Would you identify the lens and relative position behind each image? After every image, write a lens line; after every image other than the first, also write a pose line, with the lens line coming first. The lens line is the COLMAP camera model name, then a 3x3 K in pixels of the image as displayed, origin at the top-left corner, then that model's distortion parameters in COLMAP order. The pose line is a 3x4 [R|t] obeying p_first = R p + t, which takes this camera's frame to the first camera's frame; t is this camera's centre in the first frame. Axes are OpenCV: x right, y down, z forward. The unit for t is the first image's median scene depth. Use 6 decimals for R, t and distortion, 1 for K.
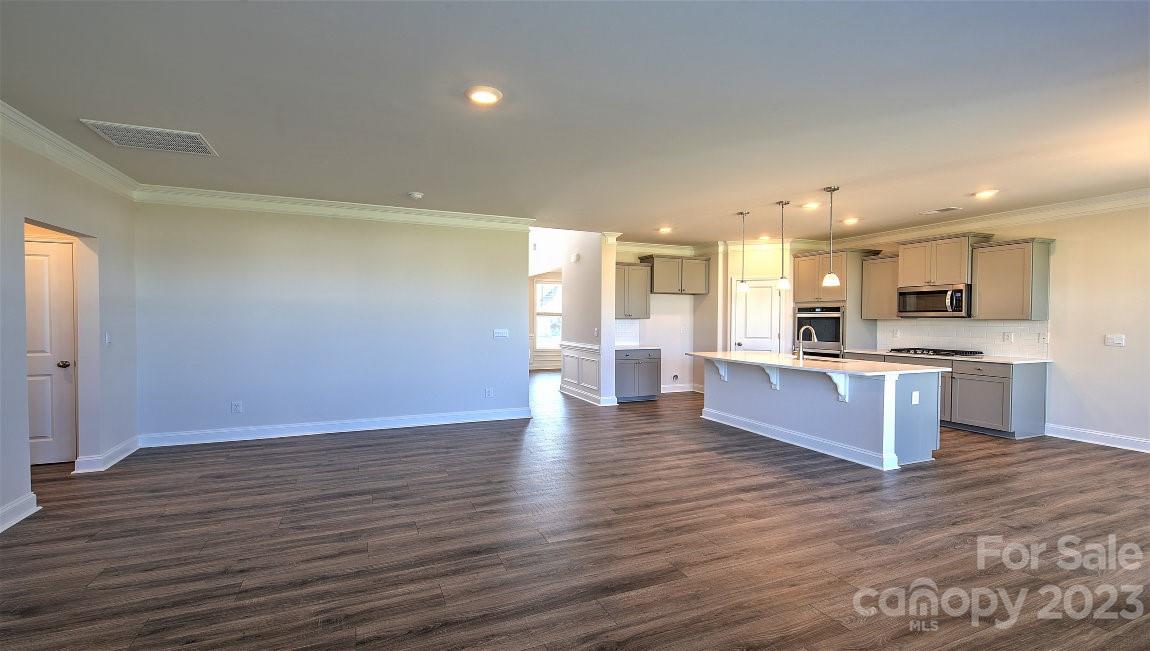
lens RADIAL K [[504.1, 0, 575.0], [0, 504.1, 325.7], [0, 0, 1]] dist [0.003971, -0.000846]
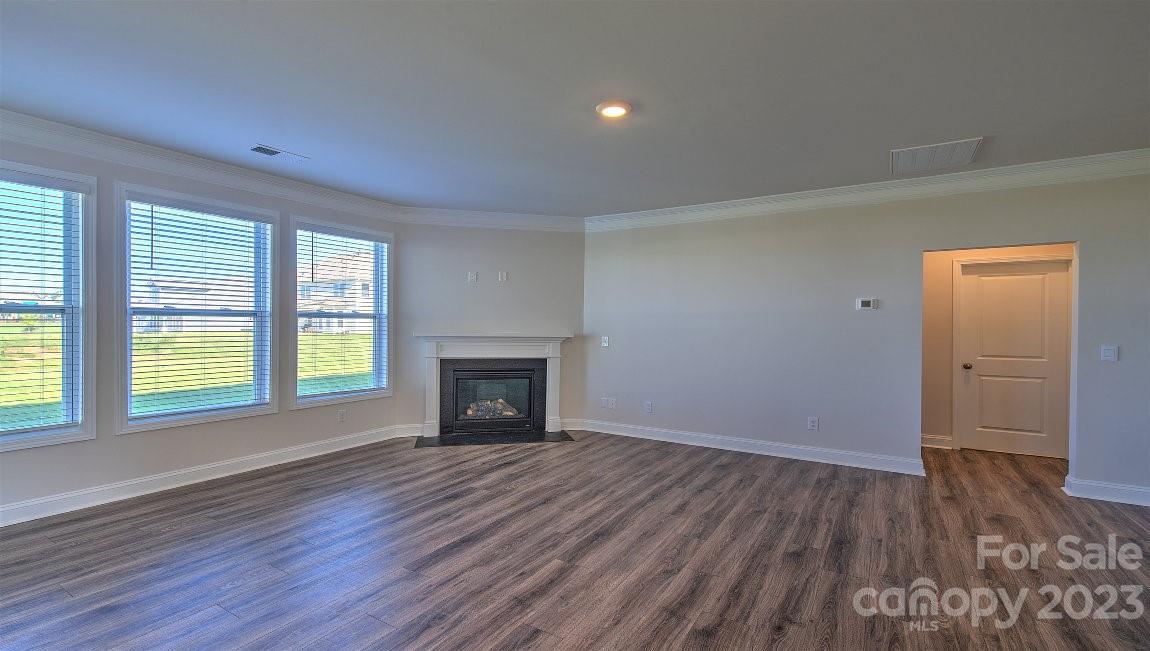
lens RADIAL K [[504.1, 0, 575.2], [0, 504.1, 326.8], [0, 0, 1]] dist [0.003971, -0.000846]
pose [[-0.818576, -0.006920, -0.574357, 0.483902], [-0.018301, 0.999734, 0.014038, -0.020532], [0.574107, 0.022002, -0.818485, 1.854019]]
